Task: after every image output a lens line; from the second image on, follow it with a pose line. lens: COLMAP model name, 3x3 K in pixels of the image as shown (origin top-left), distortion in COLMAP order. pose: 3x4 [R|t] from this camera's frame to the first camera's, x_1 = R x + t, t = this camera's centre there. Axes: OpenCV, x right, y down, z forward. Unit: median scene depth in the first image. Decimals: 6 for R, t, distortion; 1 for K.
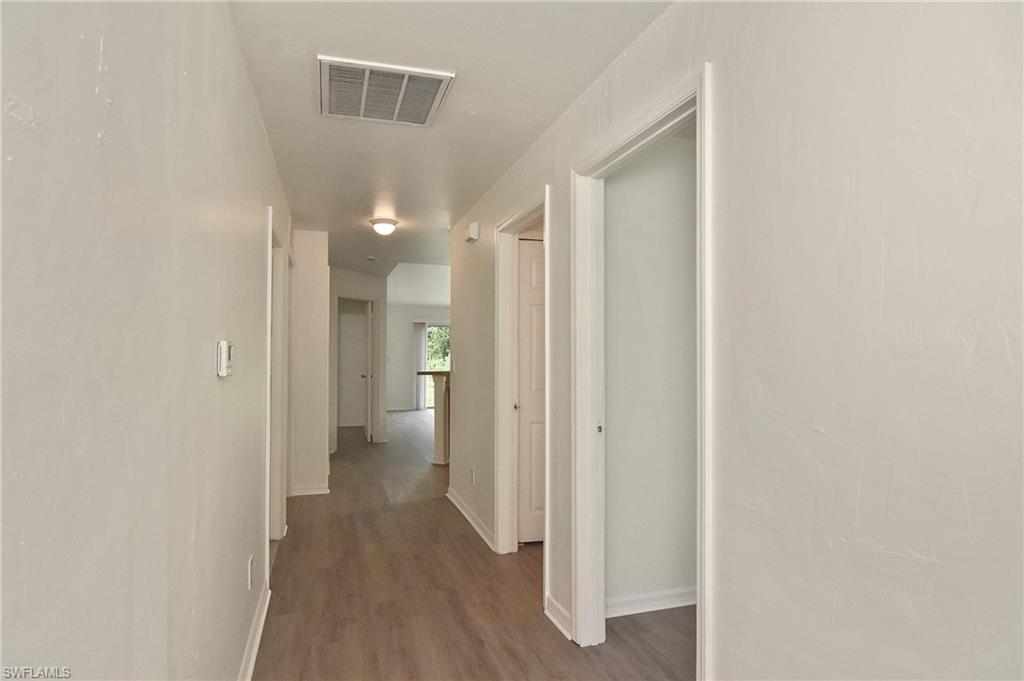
lens RADIAL K [[564.9, 0, 518.4], [0, 564.9, 341.9], [0, 0, 1]] dist [-0.002684, -0.000989]
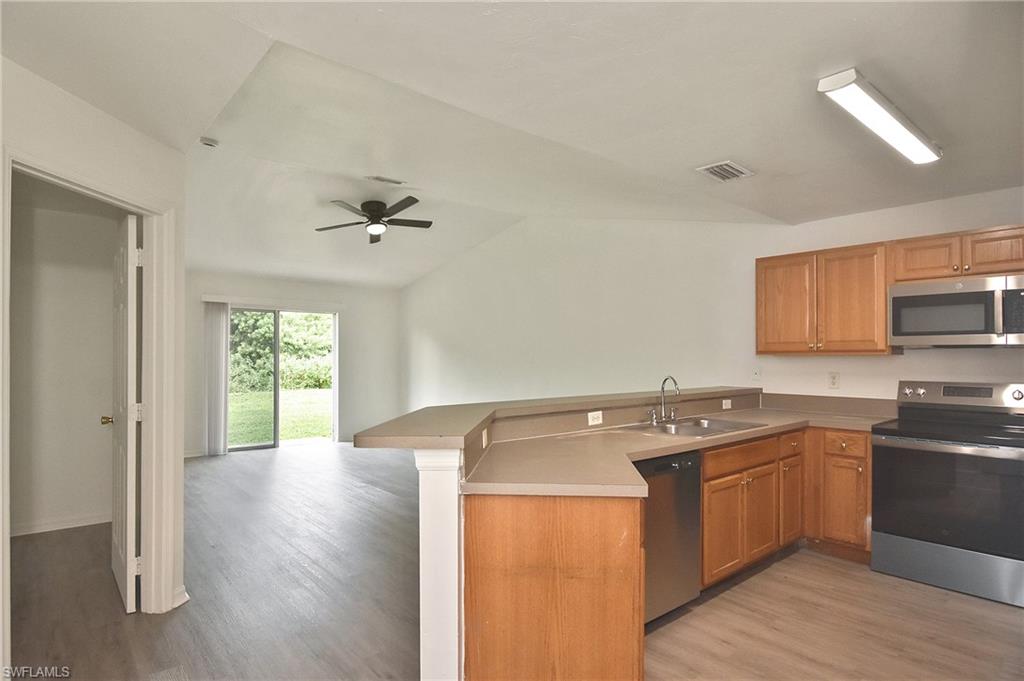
lens RADIAL K [[564.9, 0, 518.4], [0, 564.9, 341.9], [0, 0, 1]] dist [-0.002684, -0.000989]
pose [[0.926673, 0.004232, 0.375844, -0.108017], [-0.004960, 0.999987, 0.000969, 0.003937], [-0.375835, -0.002763, 0.926682, 0.365709]]
